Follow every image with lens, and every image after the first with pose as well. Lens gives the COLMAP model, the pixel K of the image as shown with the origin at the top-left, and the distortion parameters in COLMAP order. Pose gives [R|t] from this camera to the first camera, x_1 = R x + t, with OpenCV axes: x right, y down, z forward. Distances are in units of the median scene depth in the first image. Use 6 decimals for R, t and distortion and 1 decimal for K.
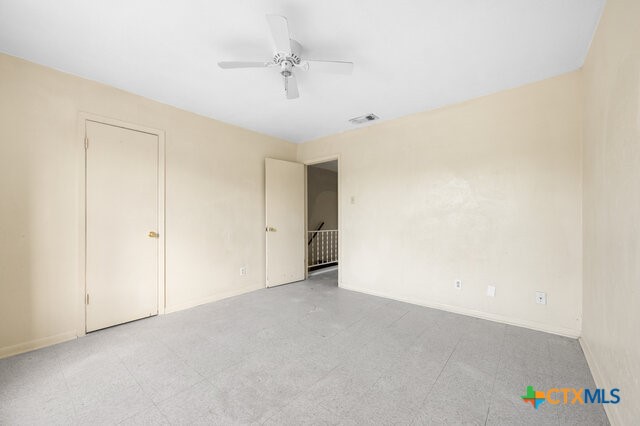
lens RADIAL K [[253.2, 0, 318.3], [0, 253.2, 214.0], [0, 0, 1]] dist [0.000673, 0.000027]
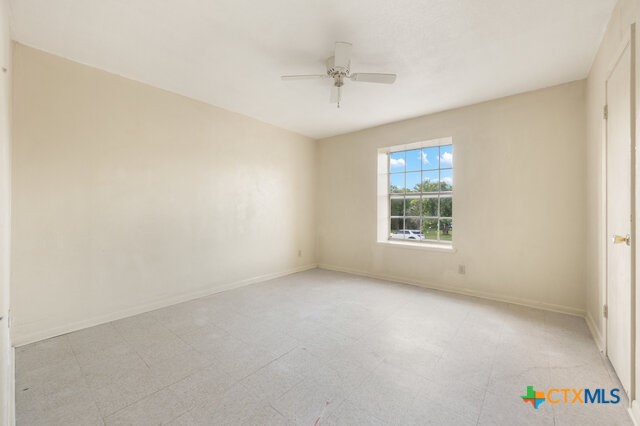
lens RADIAL K [[259.1, 0, 321.5], [0, 259.1, 208.3], [0, 0, 1]] dist [0.000315, 0.000012]
pose [[-0.999994, -0.001137, 0.003359, -0.042585], [-0.001179, 0.999922, -0.012473, 0.029170], [-0.003344, -0.012477, -0.999917, 2.167114]]
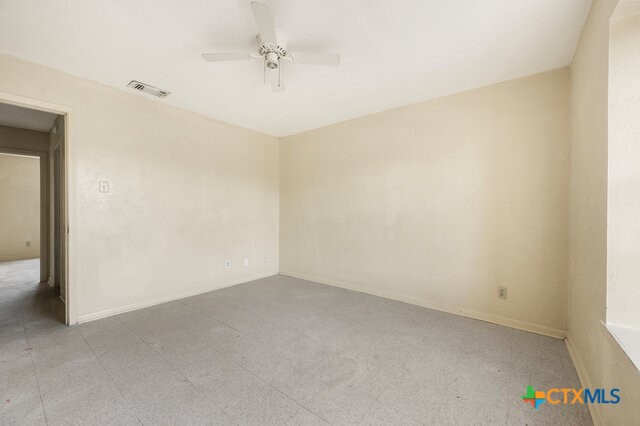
lens RADIAL K [[253.2, 0, 318.3], [0, 253.2, 214.0], [0, 0, 1]] dist [0.000673, 0.000027]
pose [[-0.014787, -0.005101, 0.999878, -1.088799], [-0.014858, 0.999878, 0.004881, 0.012696], [-0.999780, -0.014784, -0.014861, 0.830577]]
